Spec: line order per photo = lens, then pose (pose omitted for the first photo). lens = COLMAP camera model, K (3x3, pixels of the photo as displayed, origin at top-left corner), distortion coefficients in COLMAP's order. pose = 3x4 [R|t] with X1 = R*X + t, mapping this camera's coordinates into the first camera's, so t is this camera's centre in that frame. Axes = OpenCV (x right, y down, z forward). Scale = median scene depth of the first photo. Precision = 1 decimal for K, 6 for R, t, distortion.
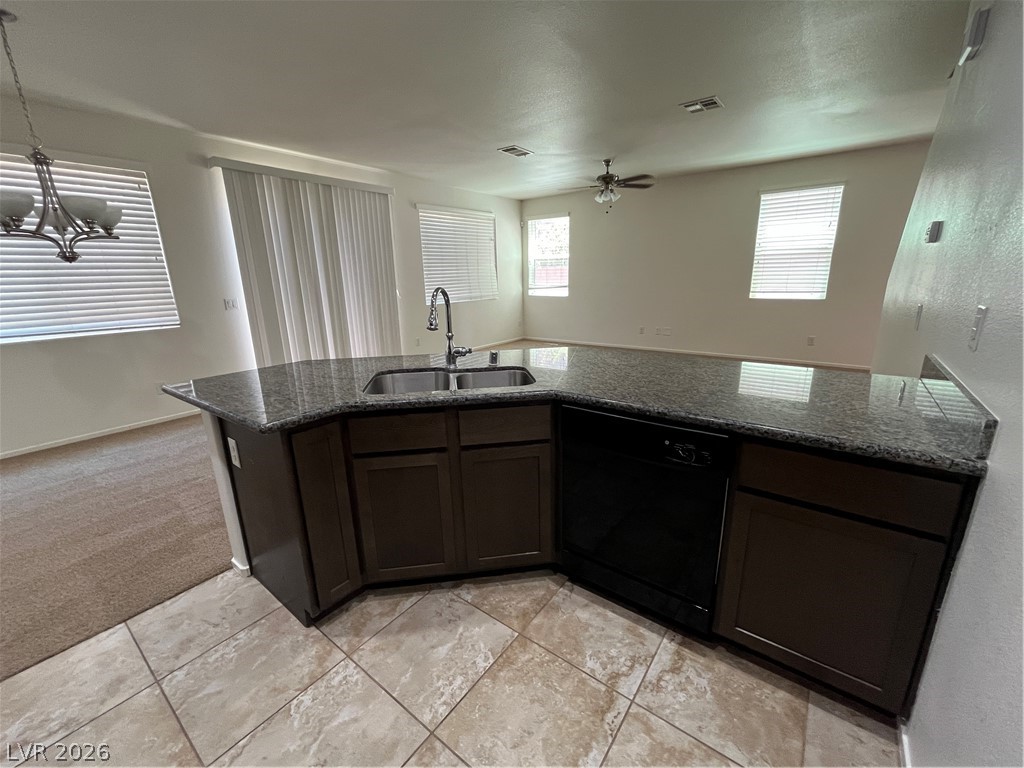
lens RADIAL K [[414.6, 0, 510.4], [0, 414.6, 381.2], [0, 0, 1]] dist [-0.003197, -0.000291]
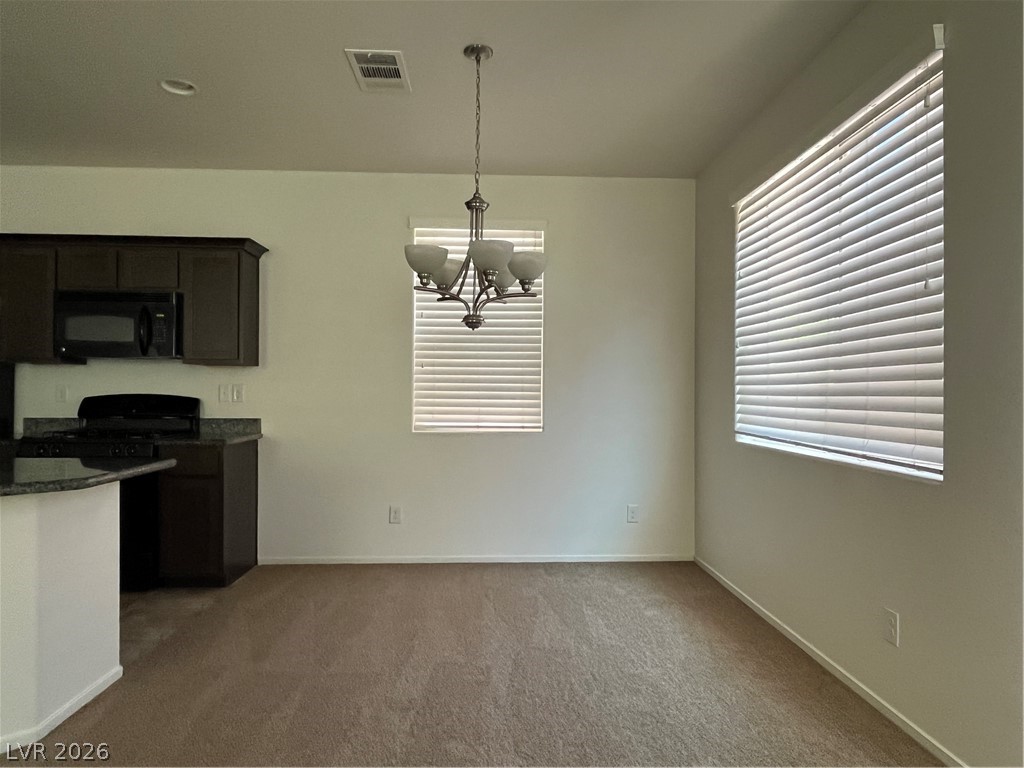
lens RADIAL K [[667.9, 0, 515.1], [0, 667.9, 384.7], [0, 0, 1]] dist [0.002522, 0.002452]
pose [[-0.773144, 0.012908, -0.634100, -0.179839], [-0.146882, 0.968967, 0.198816, -0.219500], [0.616988, 0.246851, -0.747255, 0.979482]]
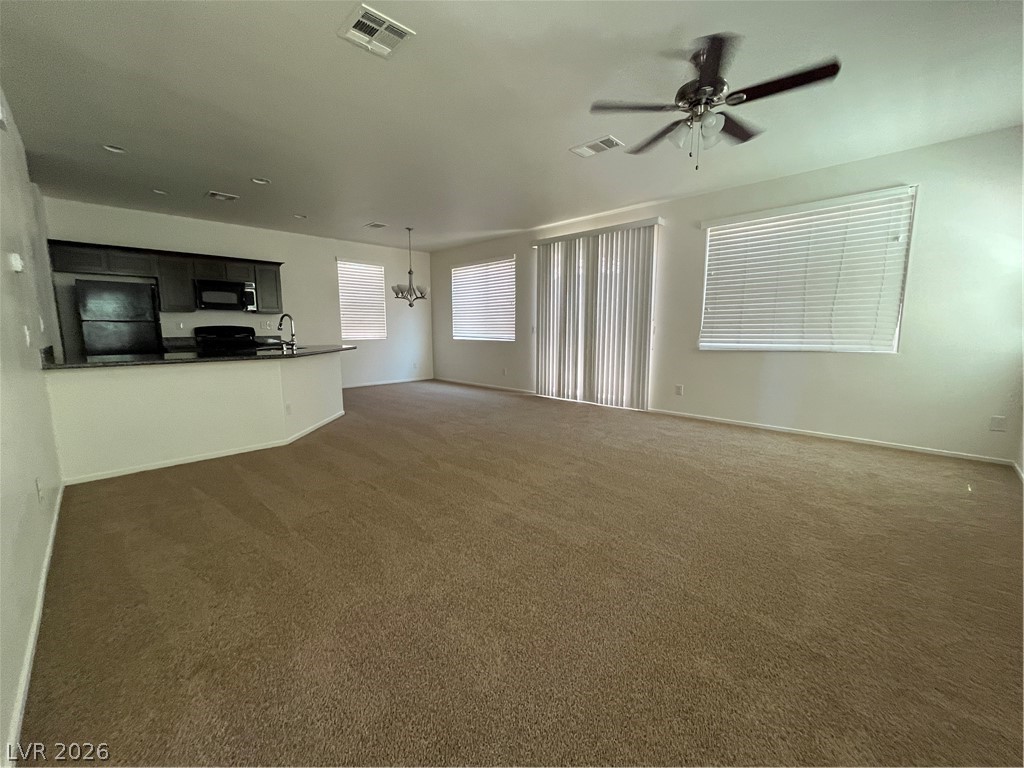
lens RADIAL K [[413.7, 0, 531.3], [0, 413.7, 384.5], [0, 0, 1]] dist [-0.002861, -0.000361]
pose [[-0.105000, 0.158993, -0.981680, 0.812637], [-0.248166, 0.951718, 0.180684, -0.245089], [0.963010, 0.262591, -0.060474, 1.030049]]
